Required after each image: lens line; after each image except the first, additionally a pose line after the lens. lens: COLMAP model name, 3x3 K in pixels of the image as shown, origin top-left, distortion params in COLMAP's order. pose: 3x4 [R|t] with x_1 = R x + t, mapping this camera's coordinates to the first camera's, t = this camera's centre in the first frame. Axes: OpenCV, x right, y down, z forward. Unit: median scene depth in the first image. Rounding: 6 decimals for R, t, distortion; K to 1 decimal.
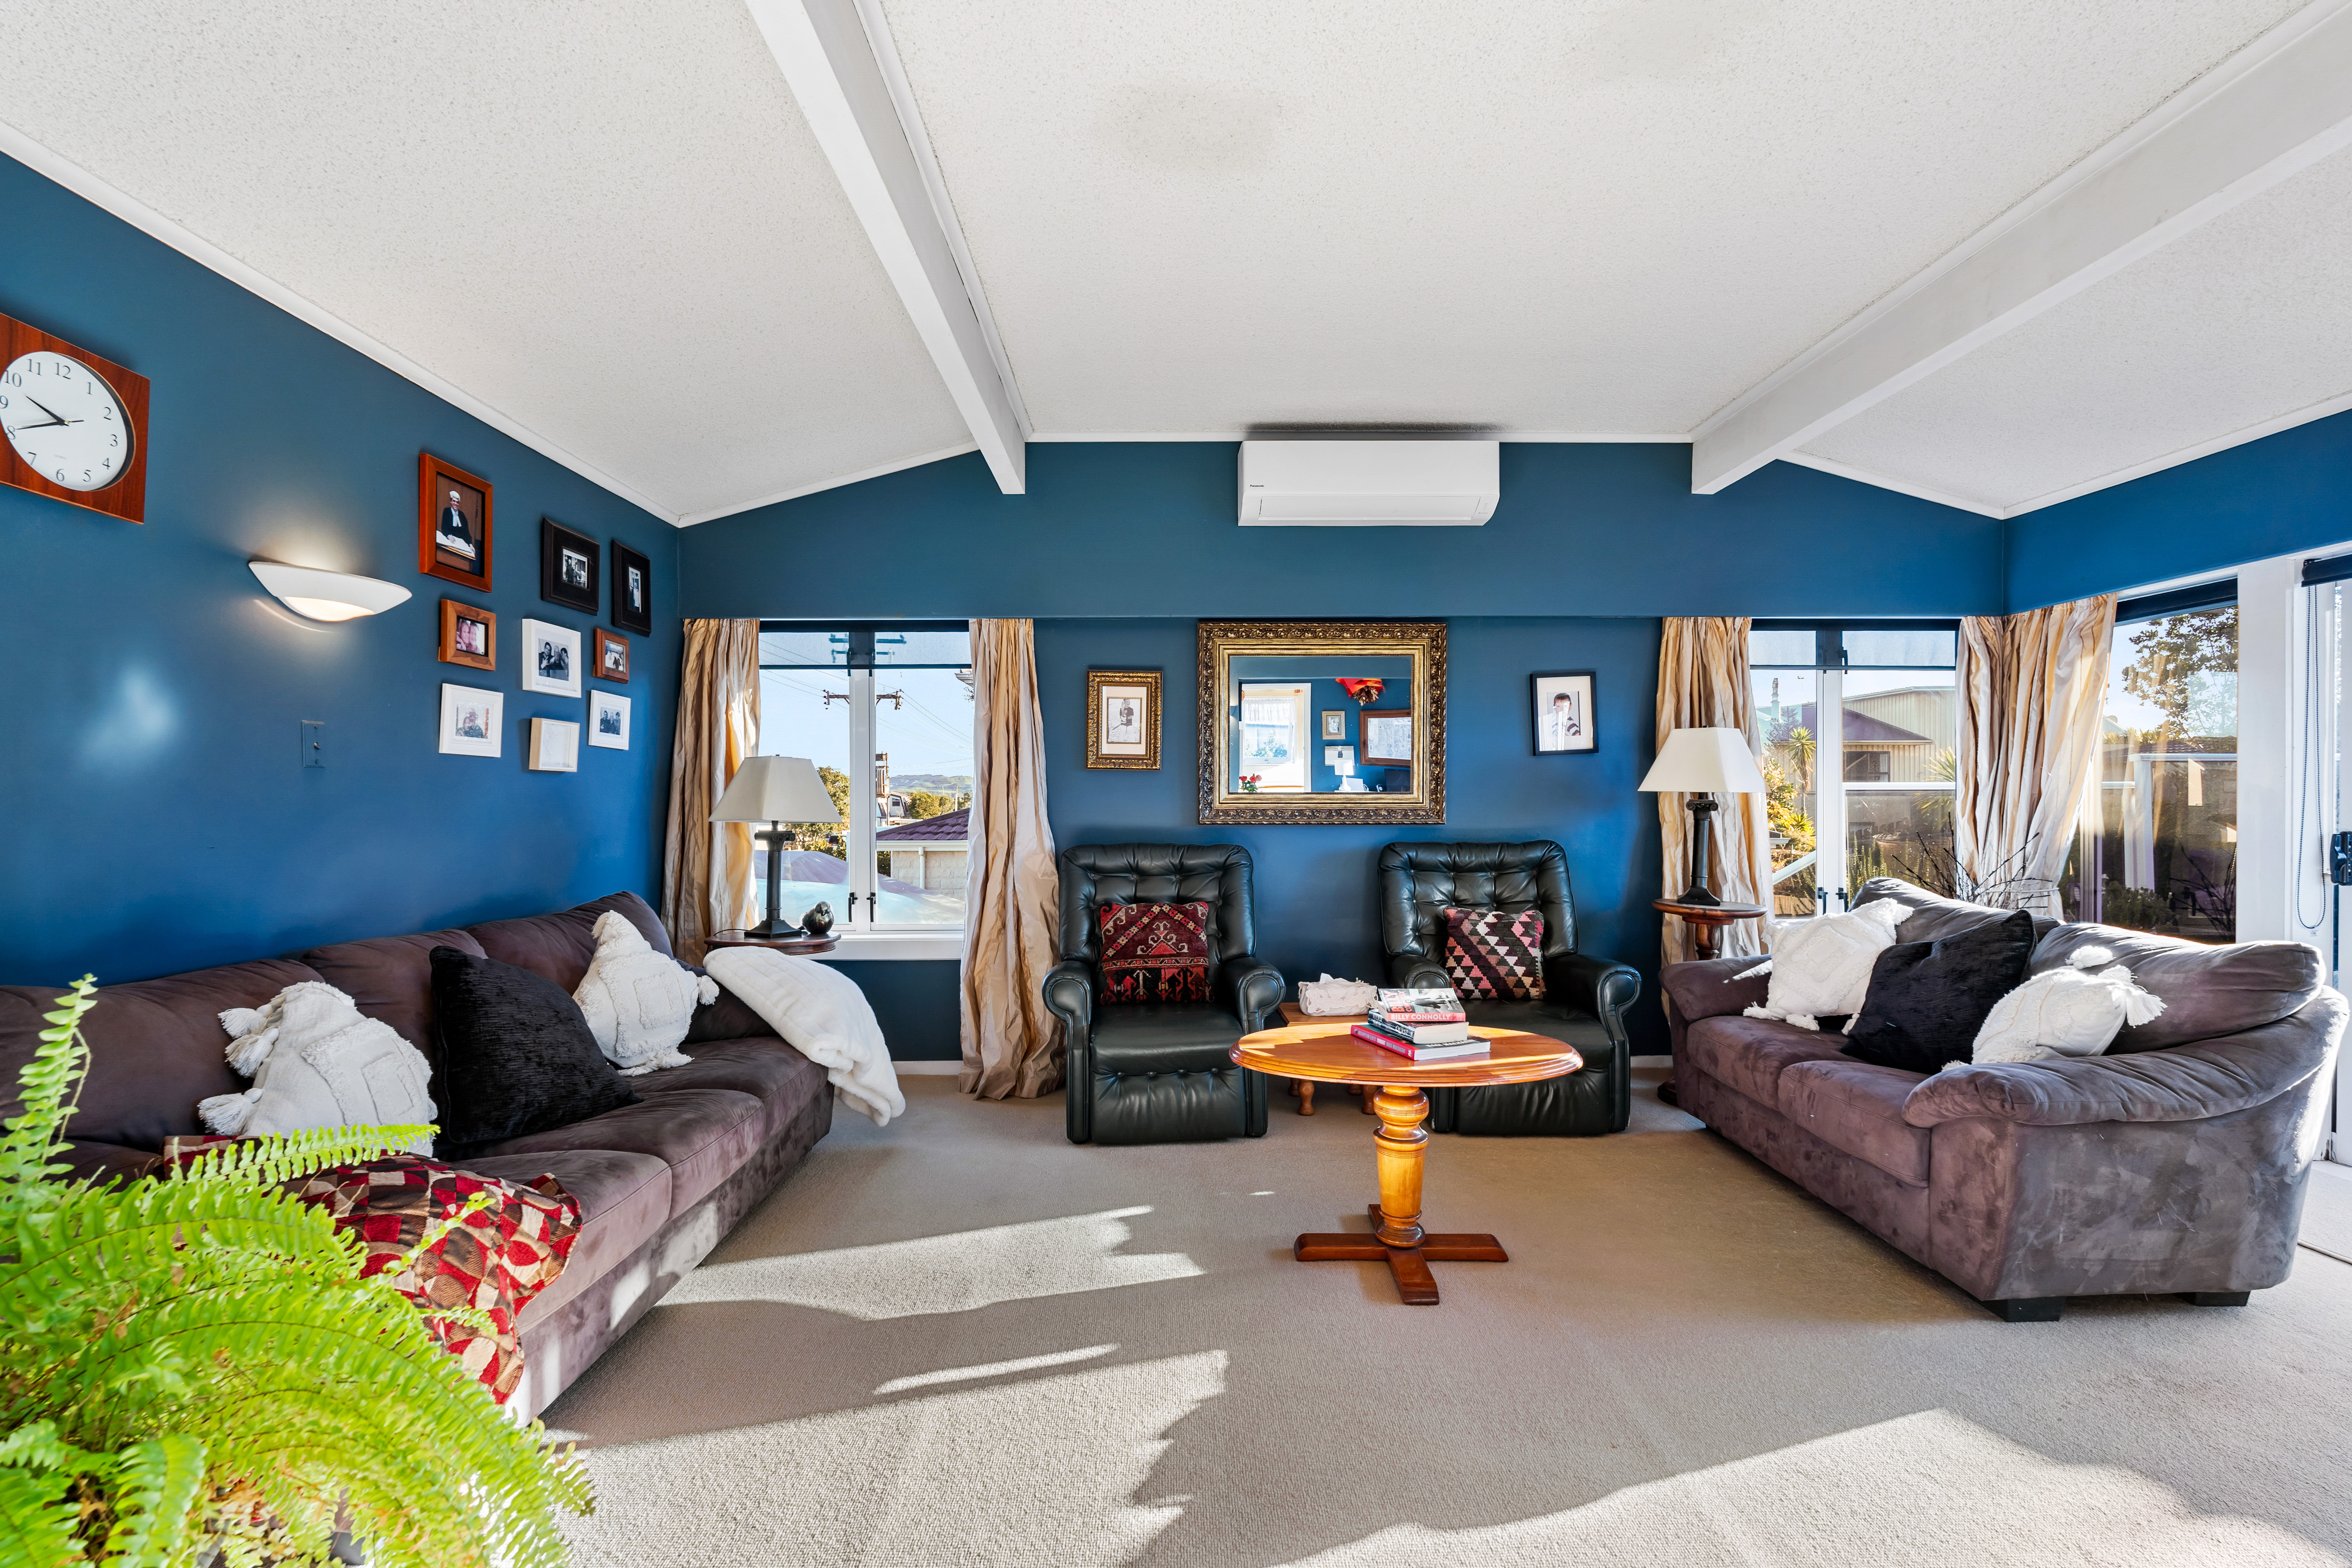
lens RADIAL K [[1045.2, 0, 1176.6], [0, 1045.2, 796.7], [0, 0, 1]] dist [-0.000484, -0.000100]
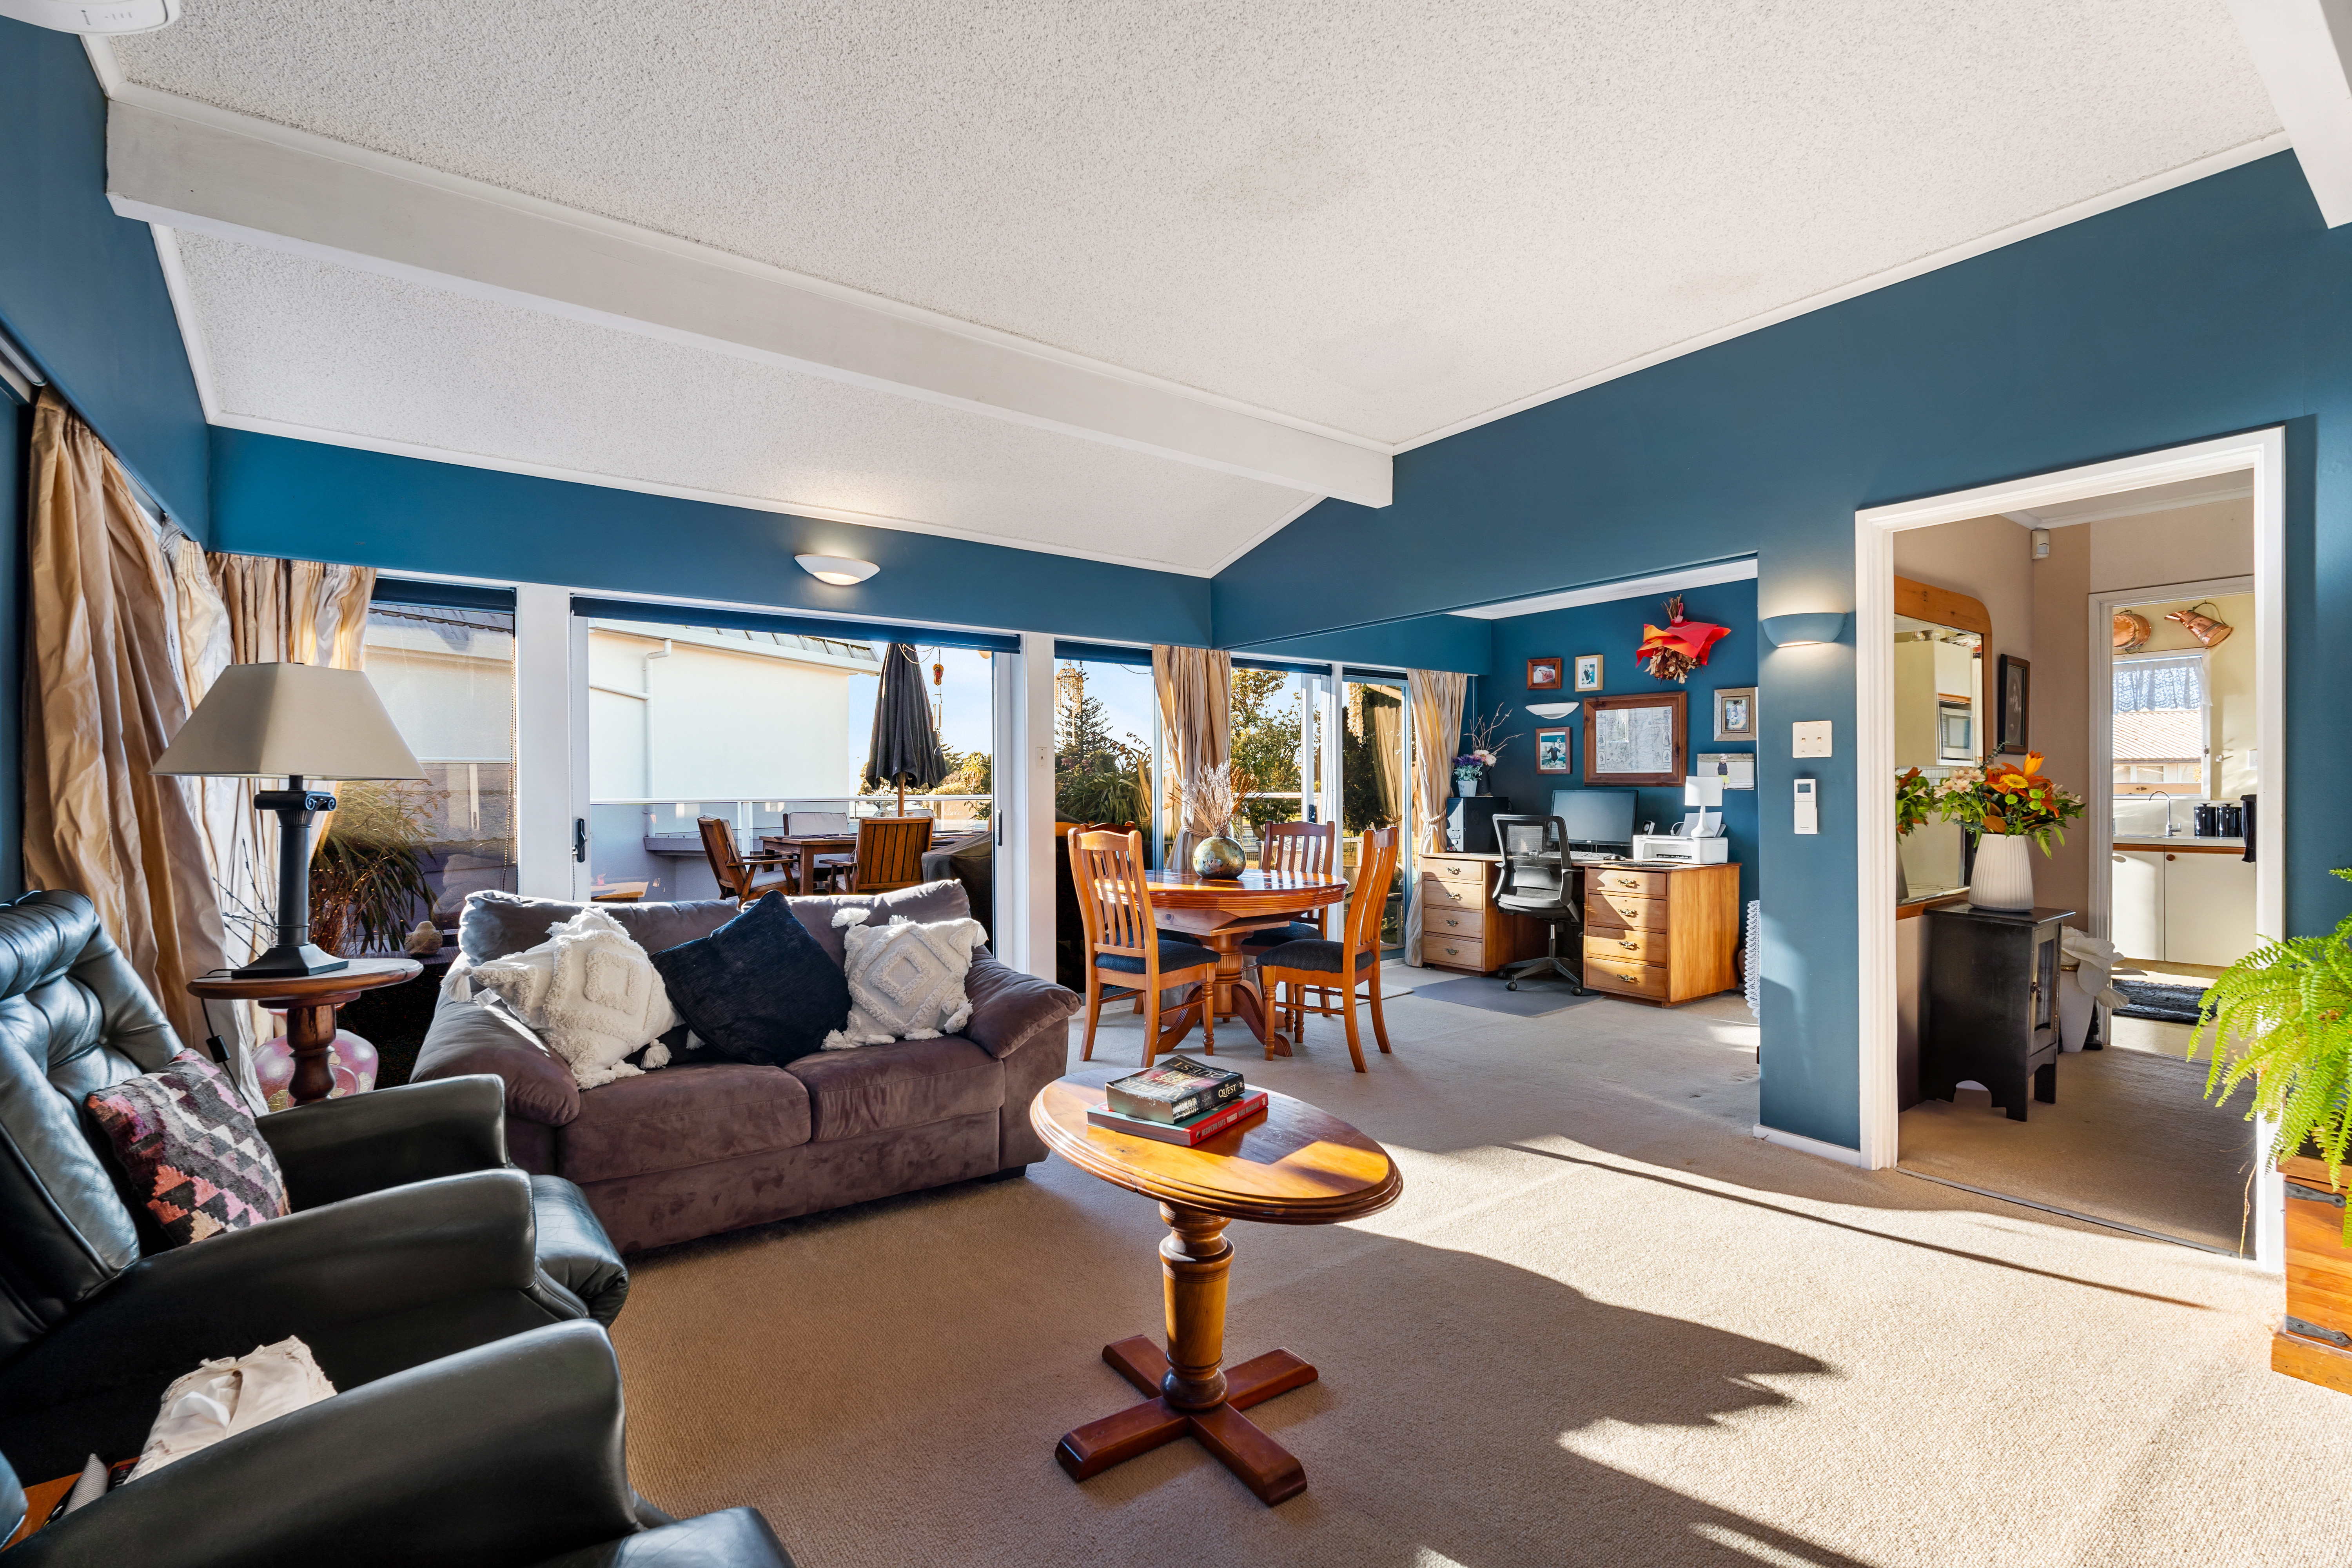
lens RADIAL K [[1045.2, 0, 1176.6], [0, 1045.2, 796.7], [0, 0, 1]] dist [-0.000484, -0.000100]
pose [[-0.593812, -0.000532, 0.804604, -0.336134], [-0.001628, 0.999999, -0.000540, 0.006532], [-0.804602, -0.001630, -0.593812, 1.312194]]
